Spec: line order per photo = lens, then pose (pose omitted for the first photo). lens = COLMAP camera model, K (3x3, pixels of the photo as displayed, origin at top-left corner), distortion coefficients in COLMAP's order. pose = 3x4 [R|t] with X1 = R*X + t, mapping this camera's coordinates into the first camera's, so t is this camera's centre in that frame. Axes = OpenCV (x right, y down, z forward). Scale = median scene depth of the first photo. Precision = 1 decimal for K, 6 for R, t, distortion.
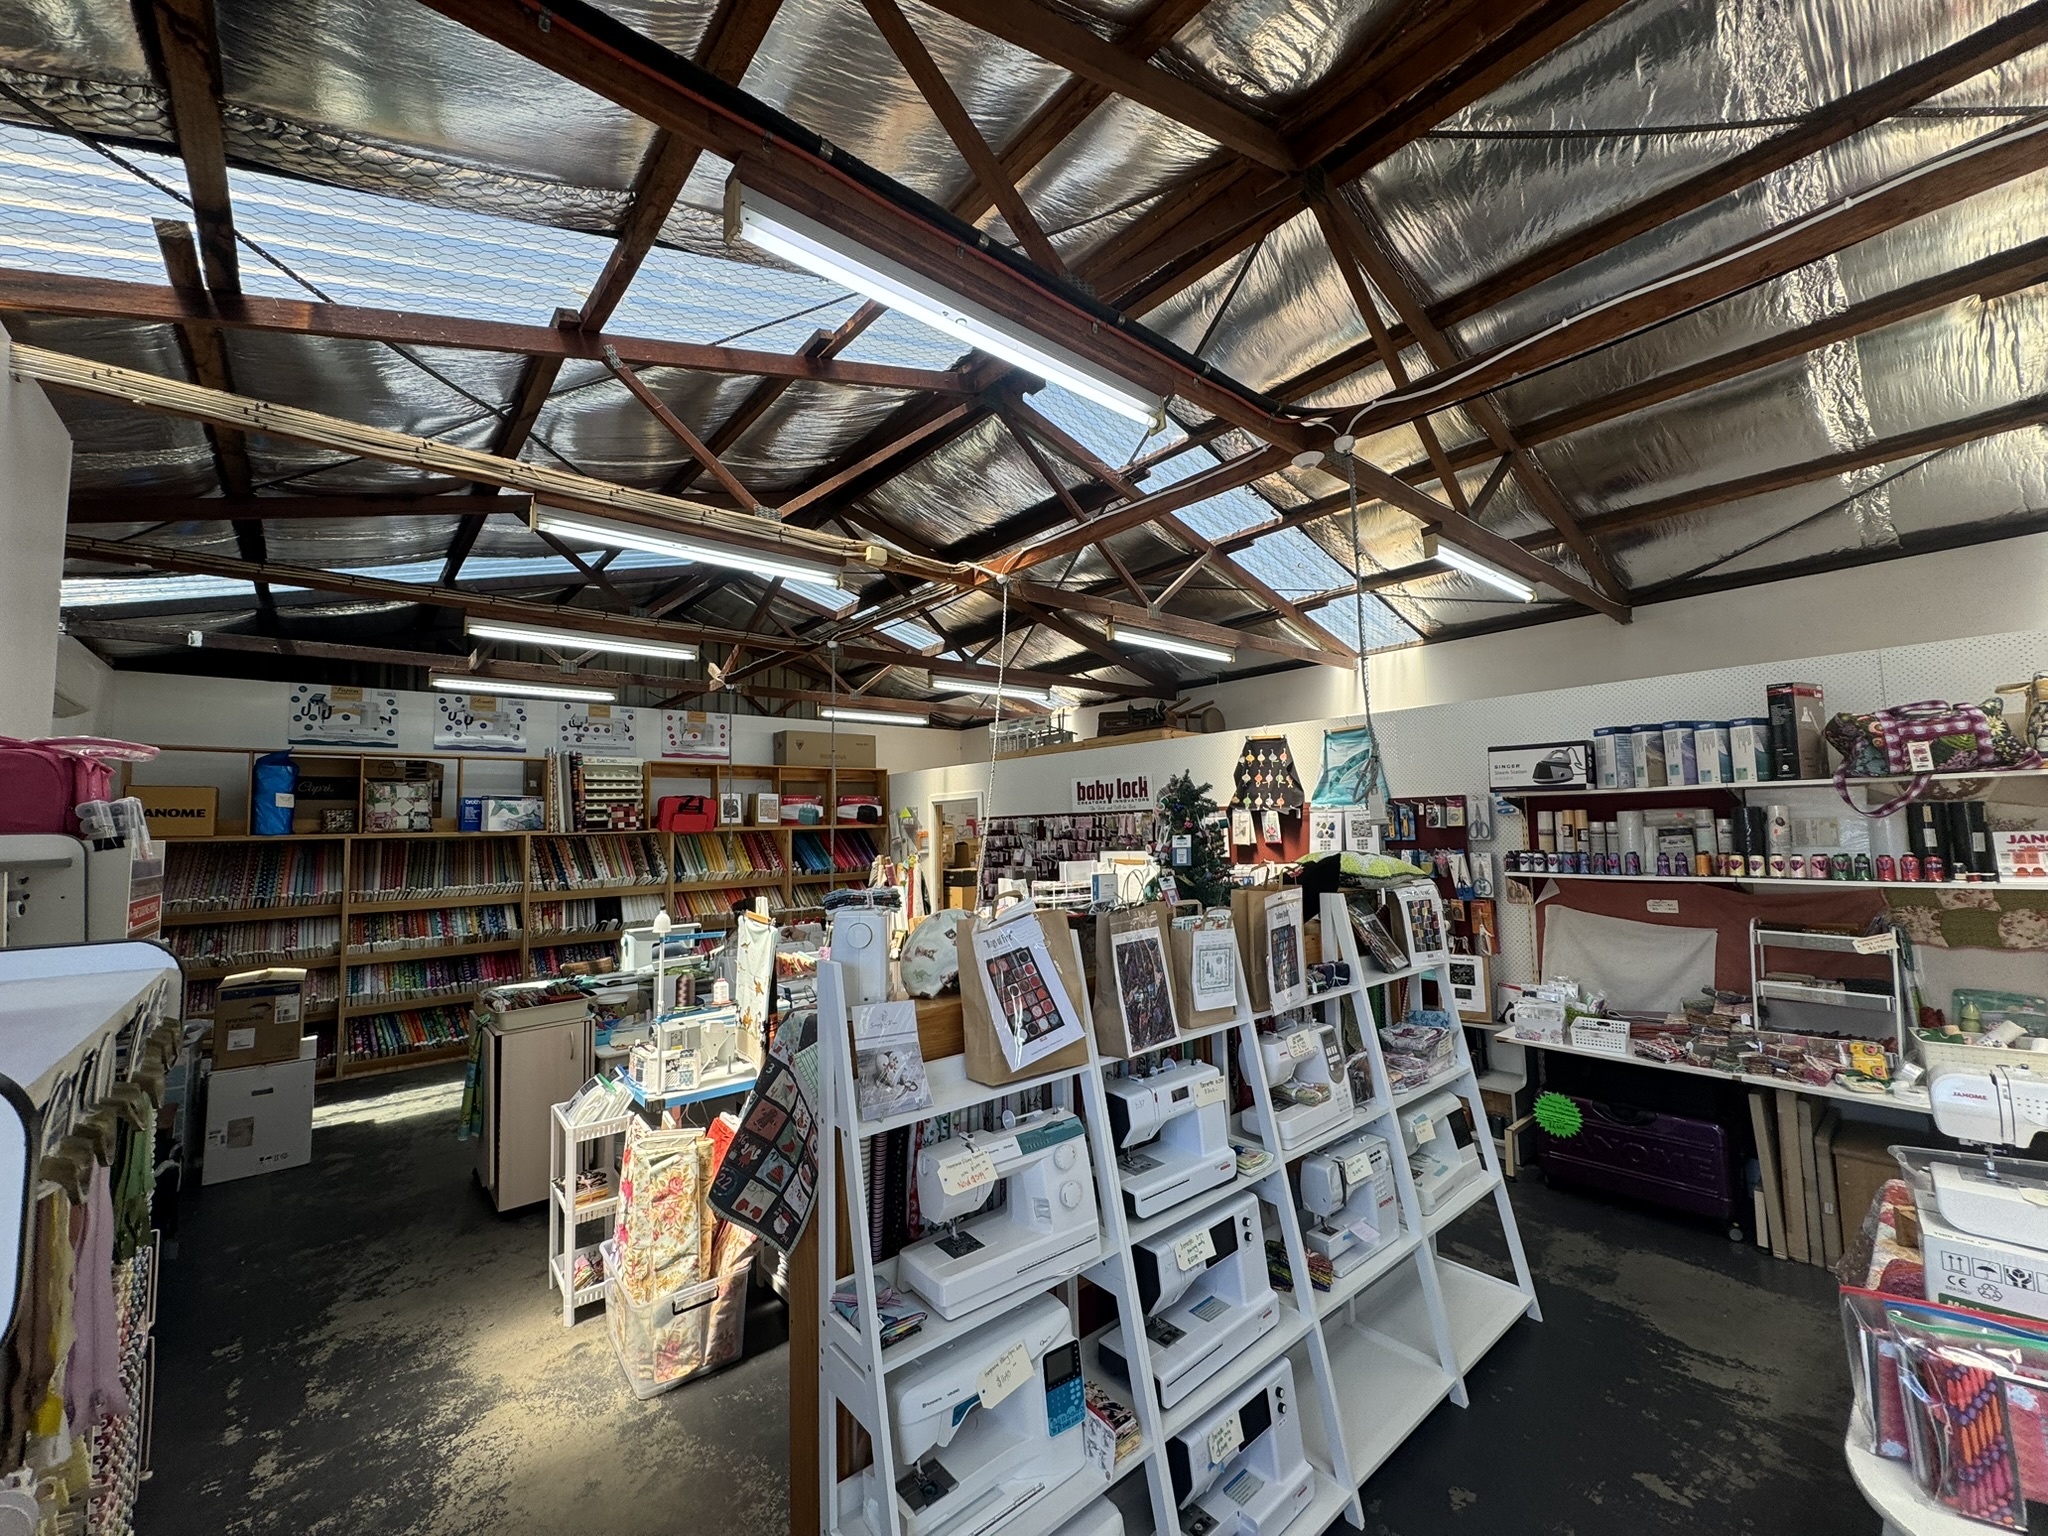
lens RADIAL K [[812.5, 0, 1024.0], [0, 812.5, 768.0], [0, 0, 1]] dist [0.000277, -0.000382]
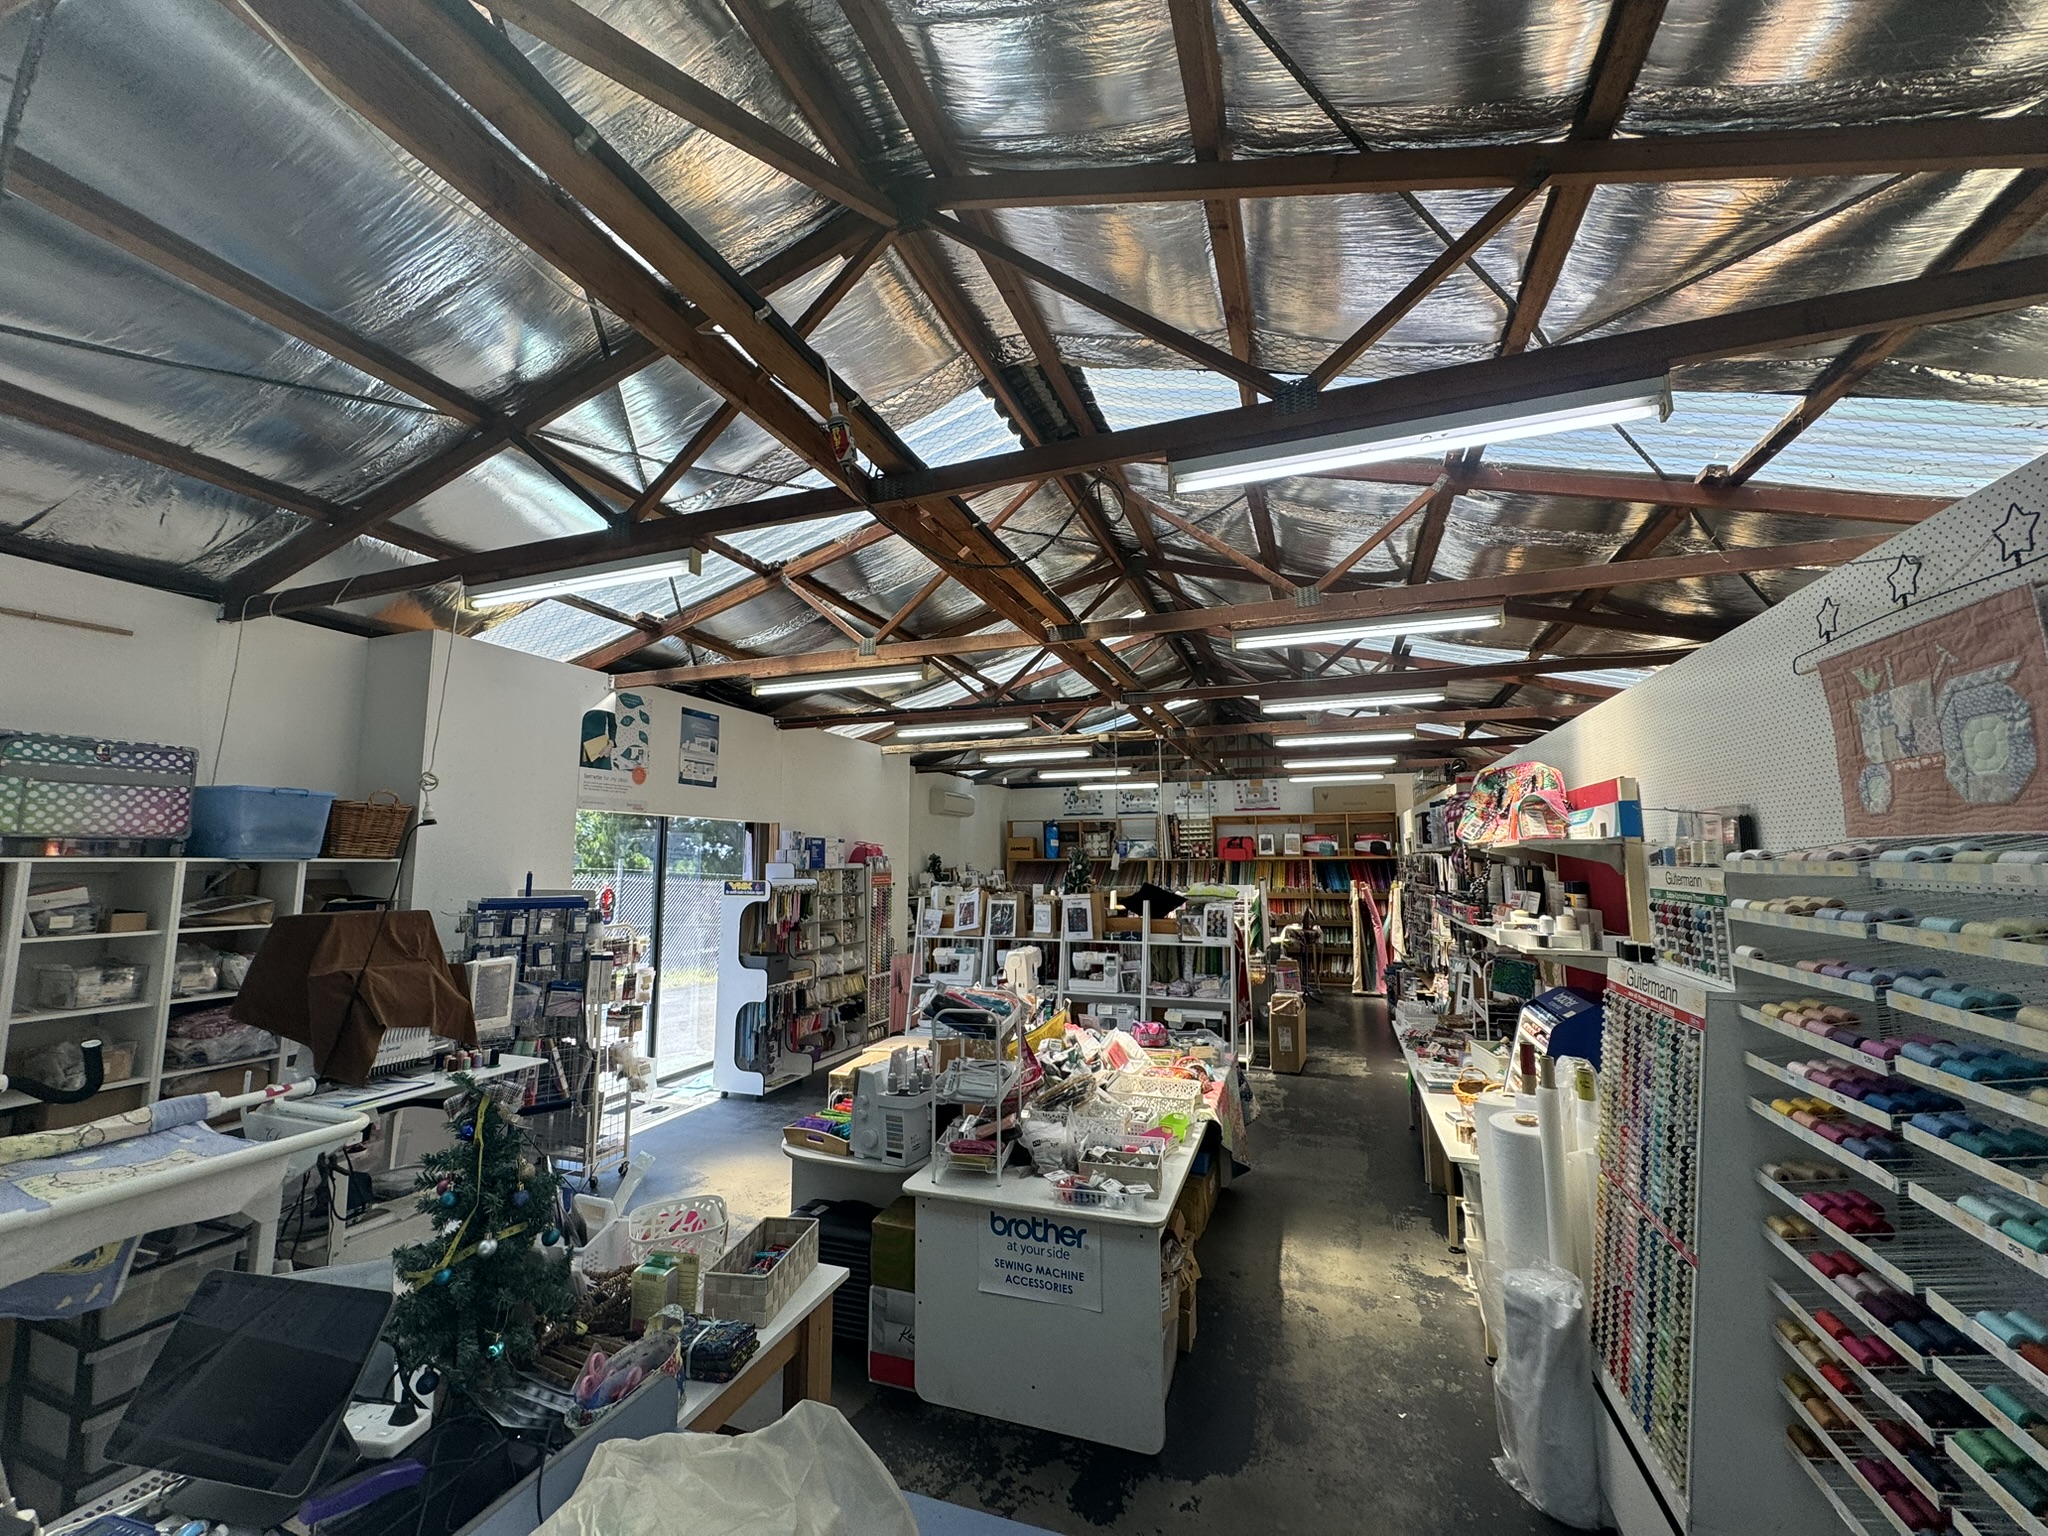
lens RADIAL K [[812.5, 0, 1024.0], [0, 812.5, 768.0], [0, 0, 1]] dist [0.000277, -0.000382]
pose [[0.490950, -0.079440, -0.867558, 0.751906], [0.058240, 0.996599, -0.058298, -0.029992], [0.869239, -0.021905, 0.493907, -0.123856]]
